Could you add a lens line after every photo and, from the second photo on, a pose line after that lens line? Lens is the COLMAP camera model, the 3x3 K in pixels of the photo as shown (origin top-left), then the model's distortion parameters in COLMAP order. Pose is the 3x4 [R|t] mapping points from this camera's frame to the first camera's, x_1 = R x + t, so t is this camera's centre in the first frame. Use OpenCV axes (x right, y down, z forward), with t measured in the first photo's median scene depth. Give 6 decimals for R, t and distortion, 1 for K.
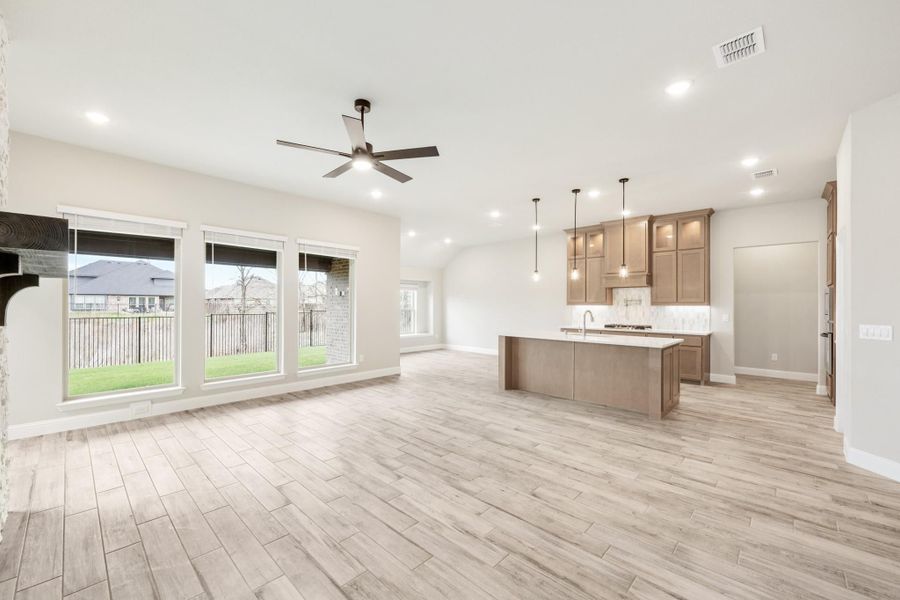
lens RADIAL K [[362.0, 0, 448.1], [0, 362.0, 303.0], [0, 0, 1]] dist [0.000036, -0.000113]
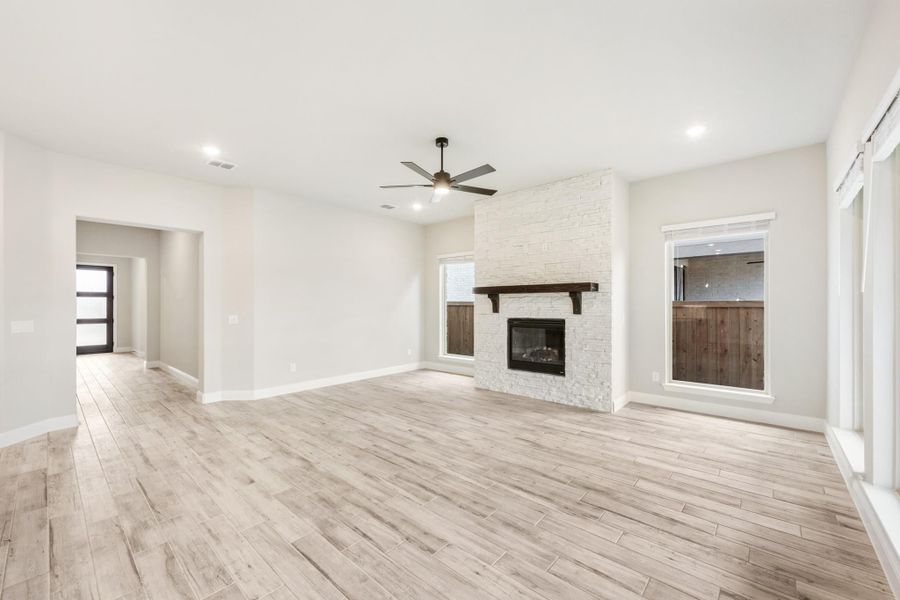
lens RADIAL K [[362.0, 0, 448.1], [0, 362.0, 303.0], [0, 0, 1]] dist [0.000036, -0.000113]
pose [[-0.999468, -0.001049, -0.032601, -0.209688], [-0.000649, 0.999925, -0.012263, 0.012985], [0.032611, -0.012235, -0.999393, 2.134687]]
